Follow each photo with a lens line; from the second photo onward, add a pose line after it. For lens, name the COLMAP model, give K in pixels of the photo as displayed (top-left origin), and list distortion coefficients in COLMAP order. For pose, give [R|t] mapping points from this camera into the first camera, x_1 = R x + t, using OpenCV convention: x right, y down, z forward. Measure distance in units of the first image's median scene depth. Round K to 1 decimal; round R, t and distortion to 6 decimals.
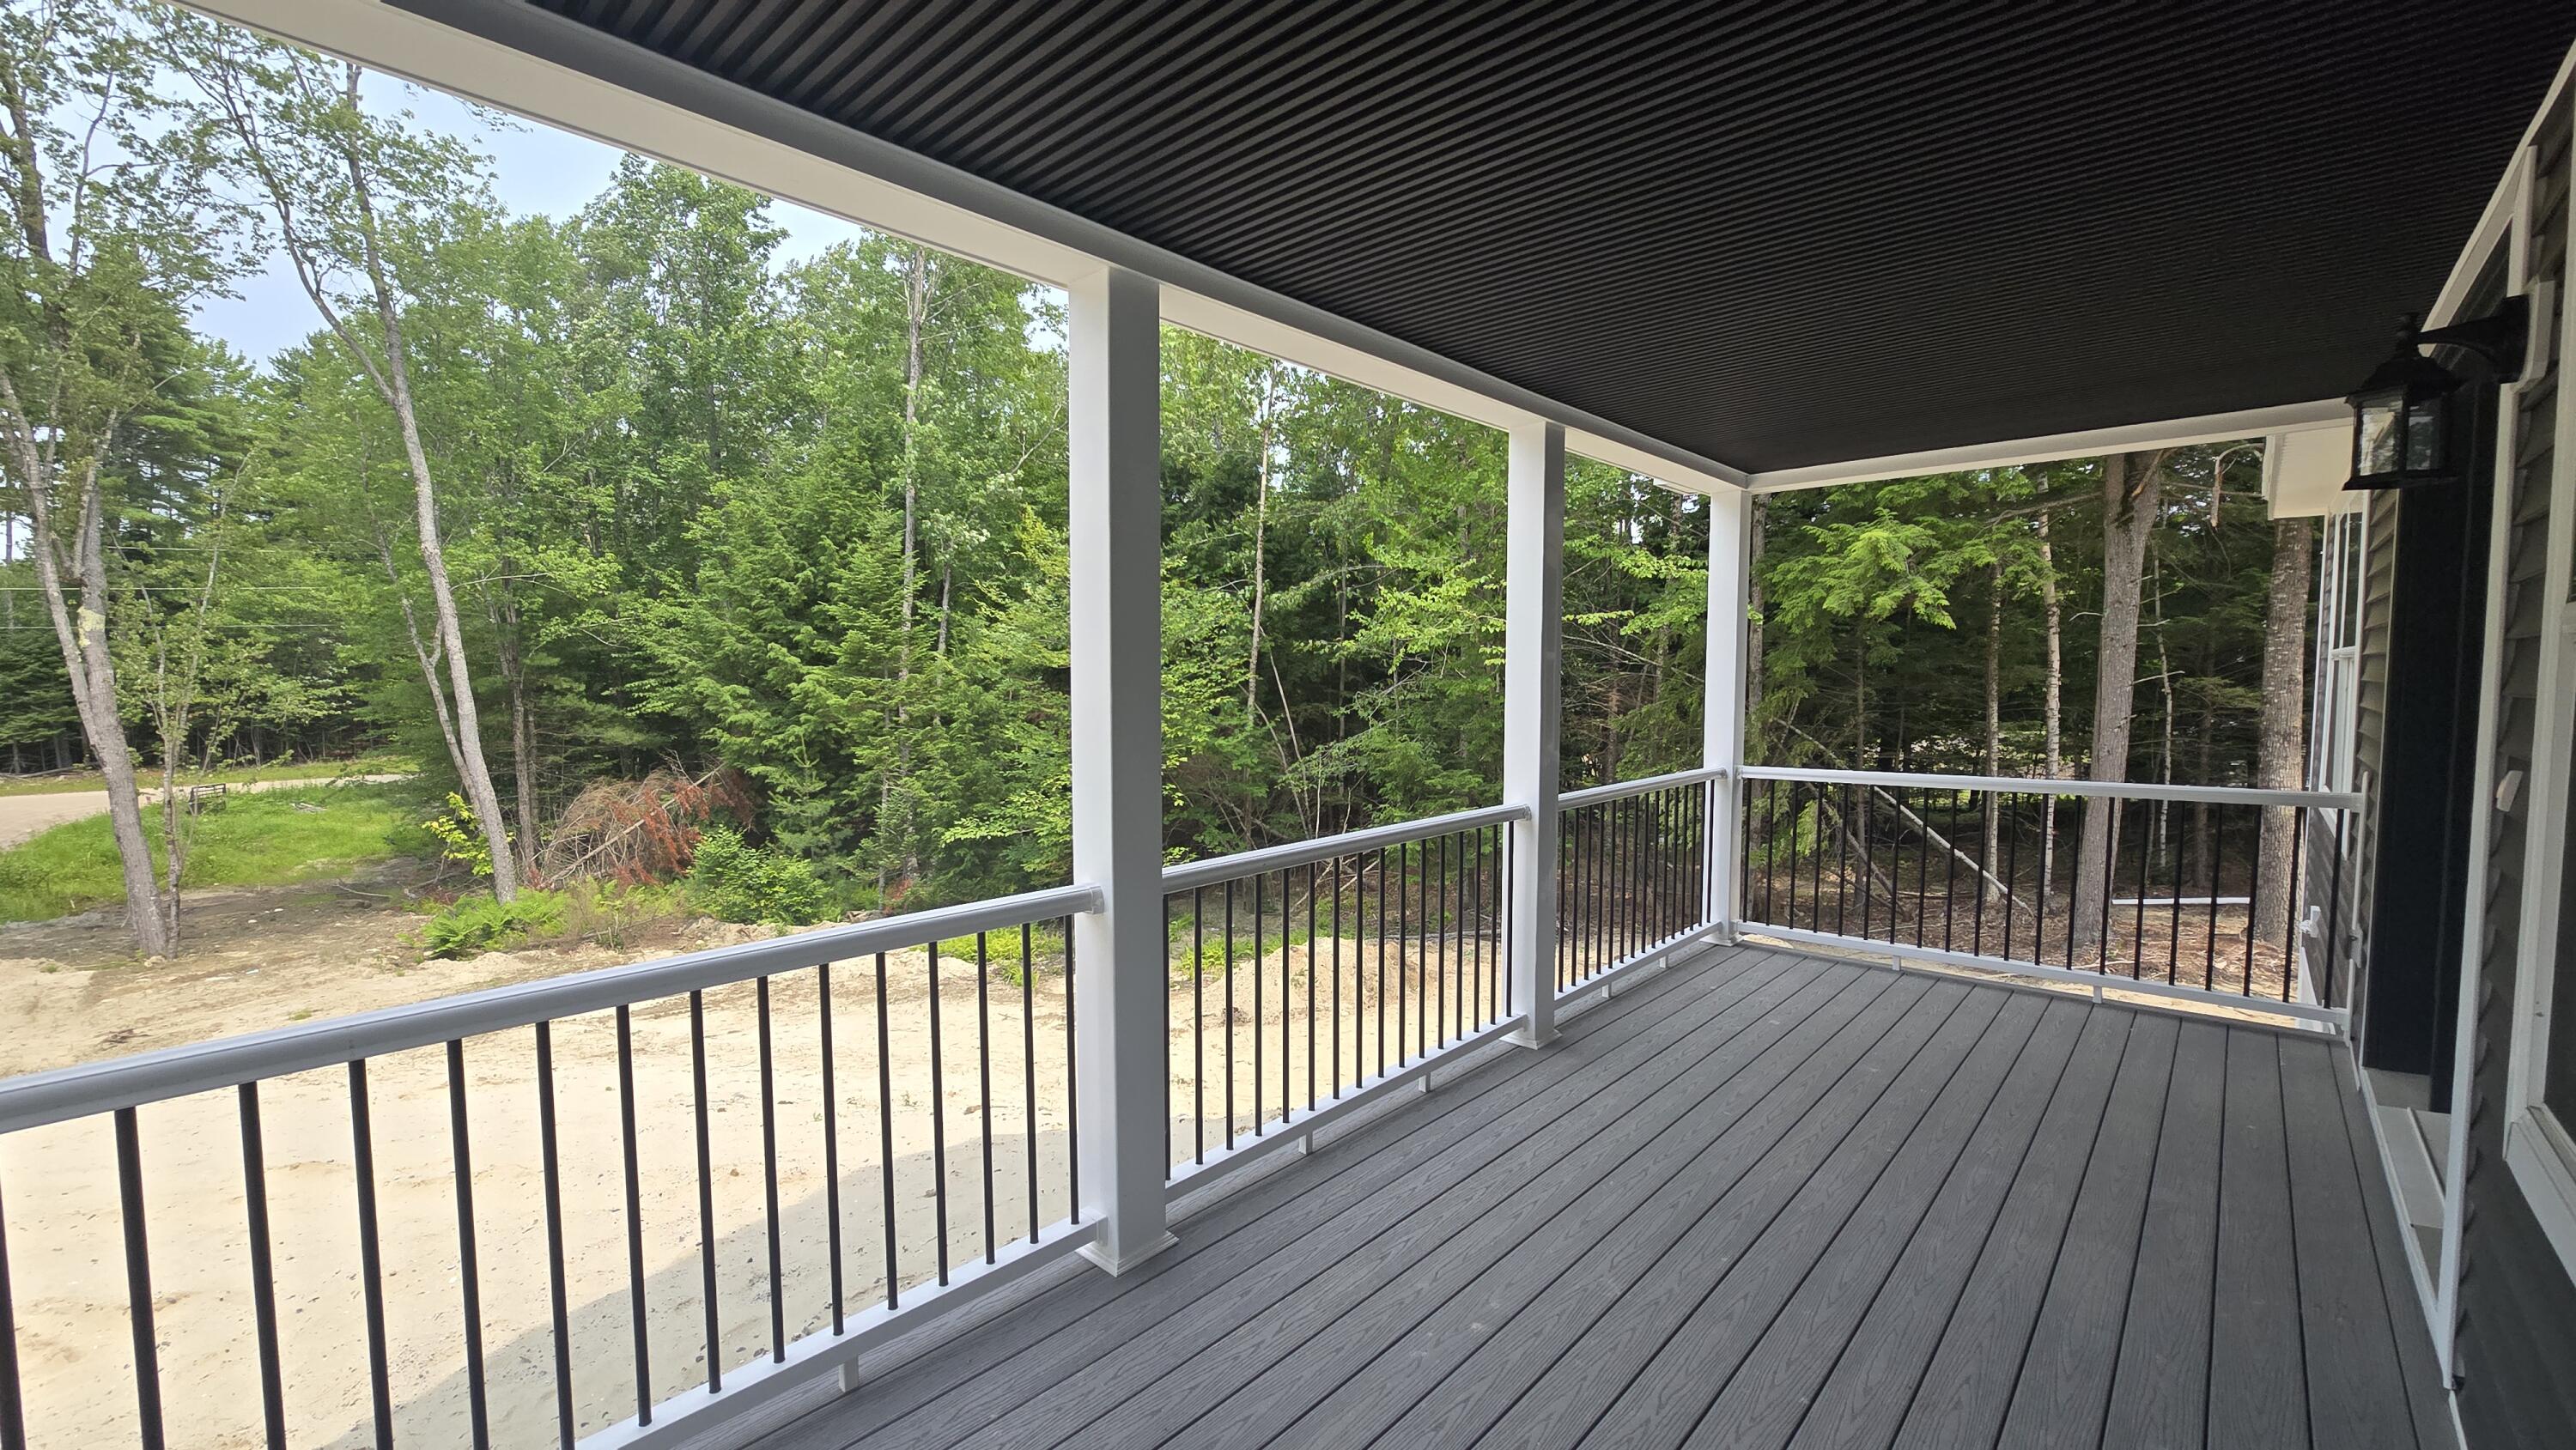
lens RADIAL K [[1048.9, 0, 1299.1], [0, 1048.9, 723.6], [0, 0, 1]] dist [-0.000708, 0.000245]
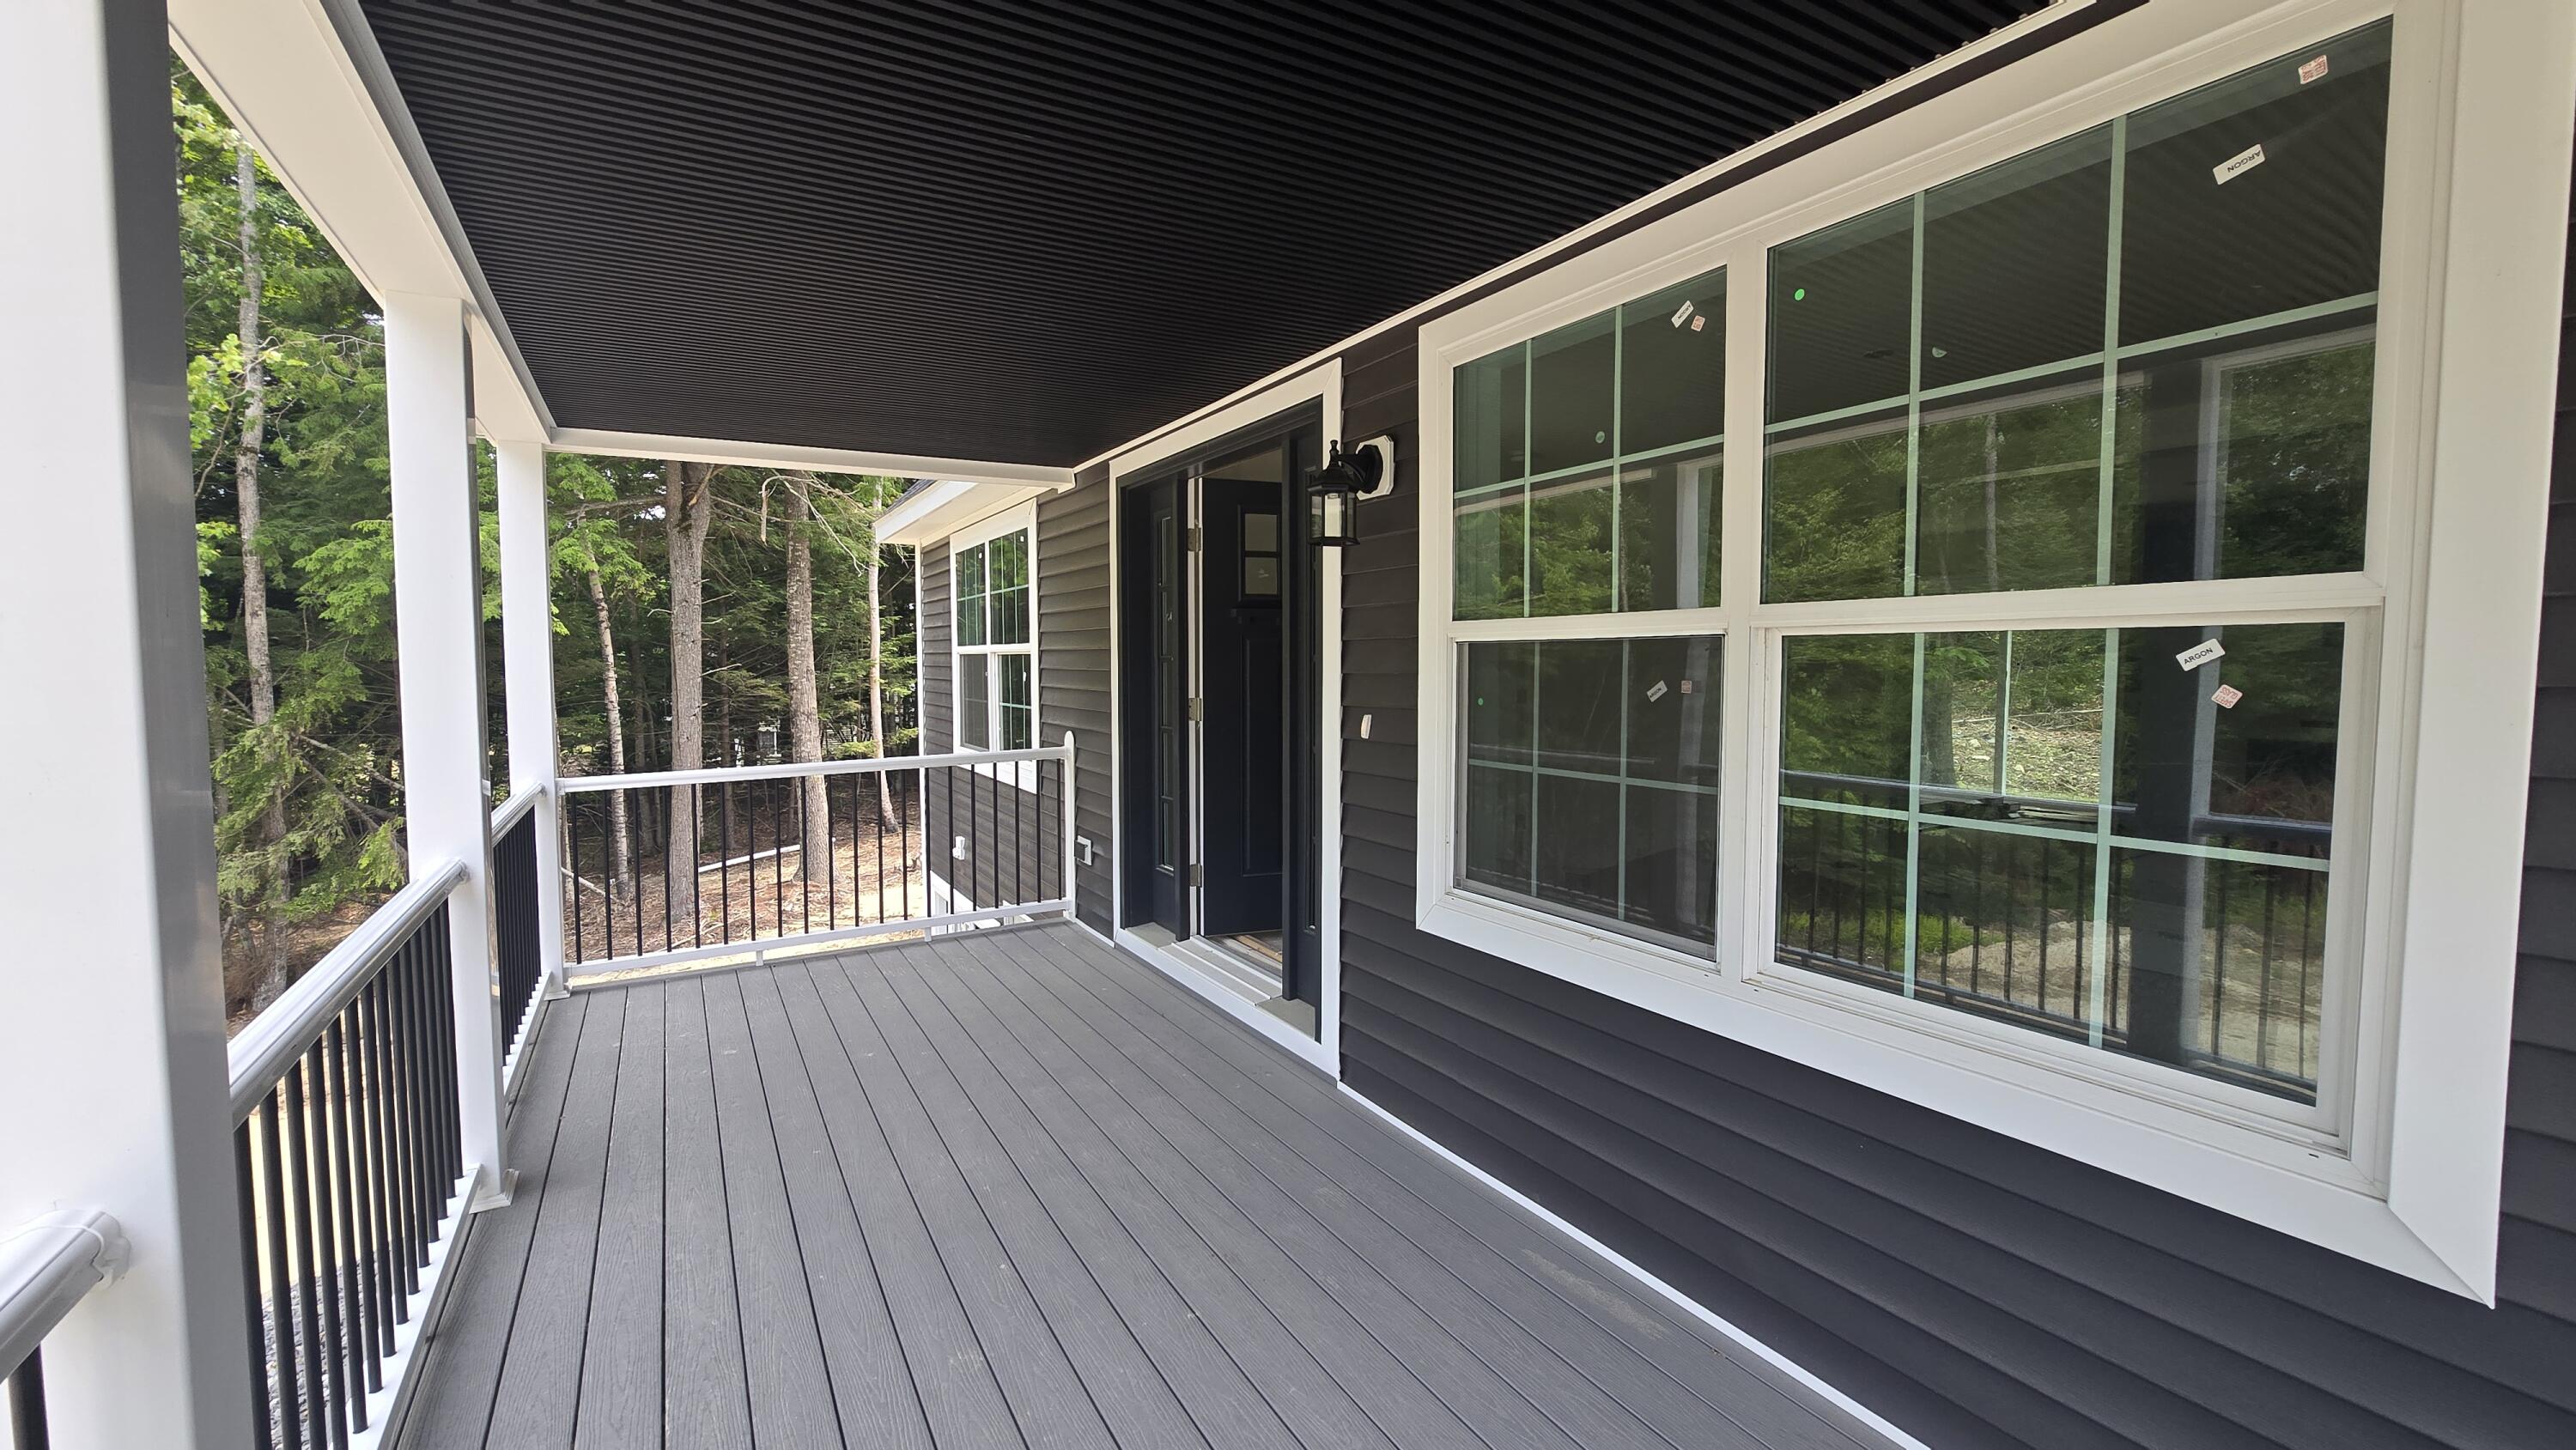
lens RADIAL K [[1048.9, 0, 1269.8], [0, 1048.9, 722.3], [0, 0, 1]] dist [-0.000708, 0.000245]
pose [[0.296962, -0.057604, 0.953150, -0.220934], [0.054083, 0.997591, 0.043440, -0.010740], [-0.953356, 0.038649, 0.299363, 0.240859]]
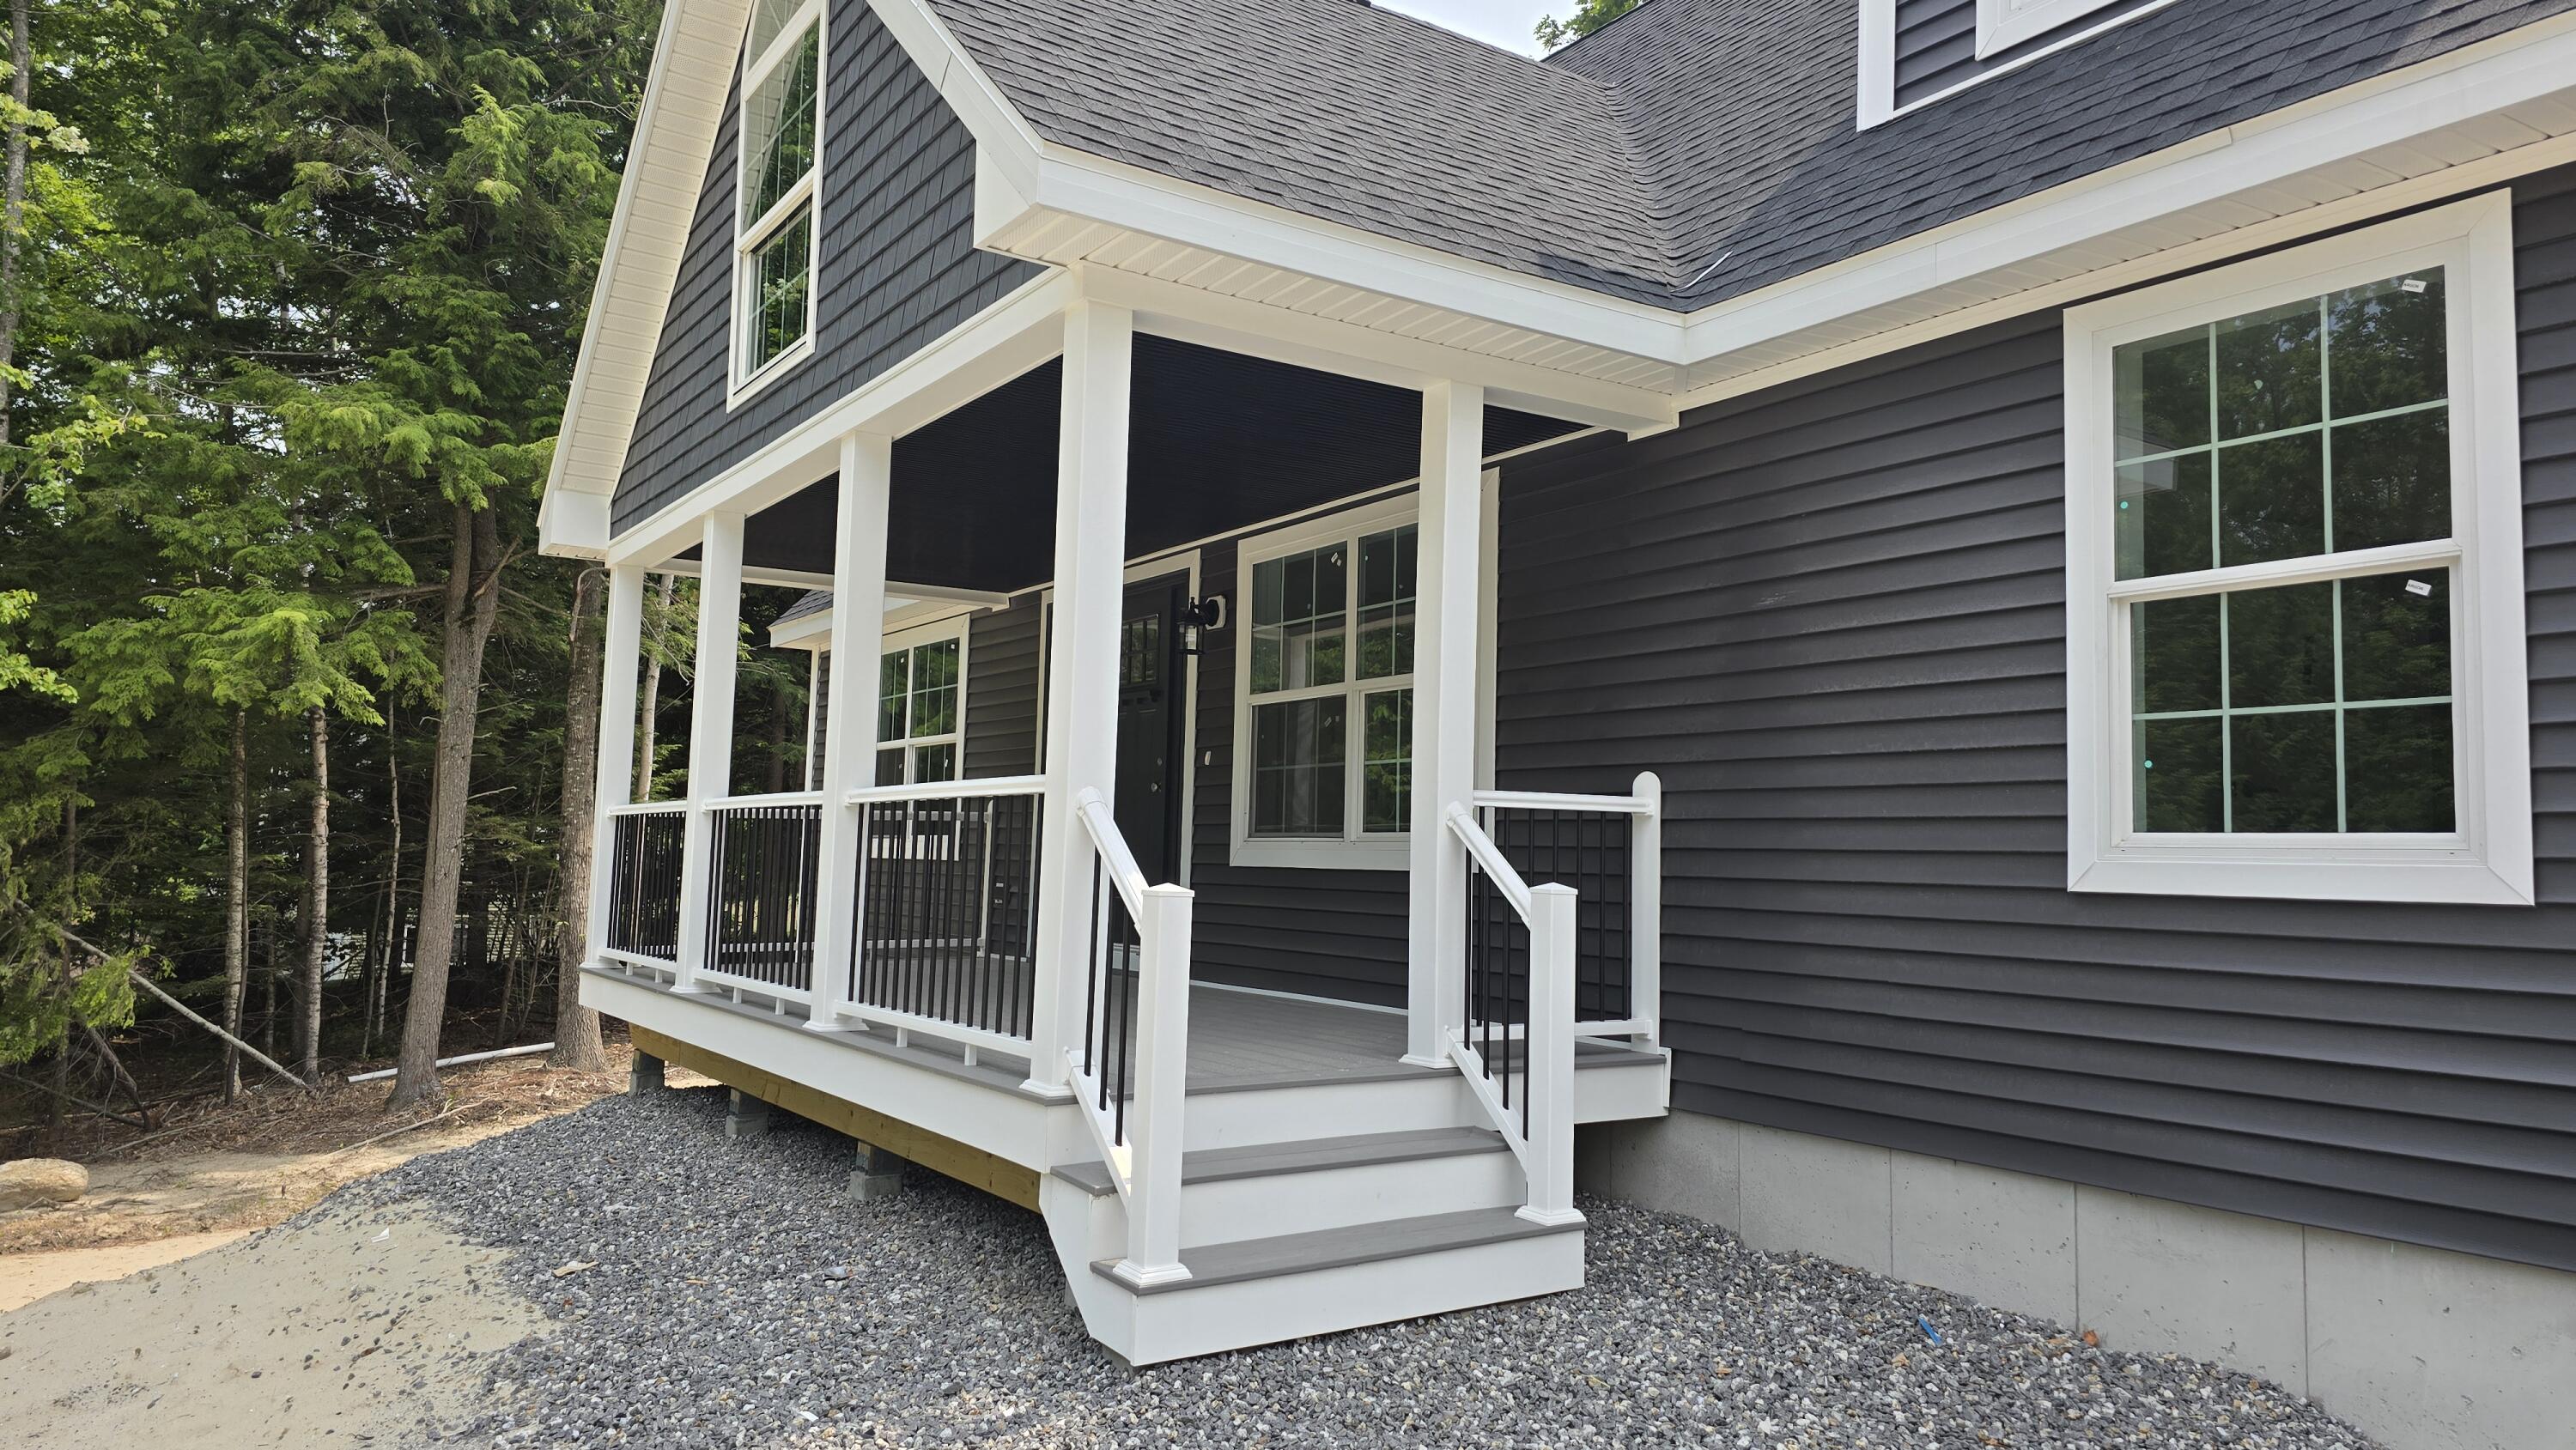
lens RADIAL K [[1733.0, 0, 1284.0], [0, 1733.0, 725.9], [0, 0, 1]] dist [0.043373, 0.000934]
pose [[0.235727, 0.087161, 0.967903, -1.297130], [0.026190, 0.995038, -0.095983, 0.159036], [-0.971466, 0.047975, 0.232275, -0.111380]]
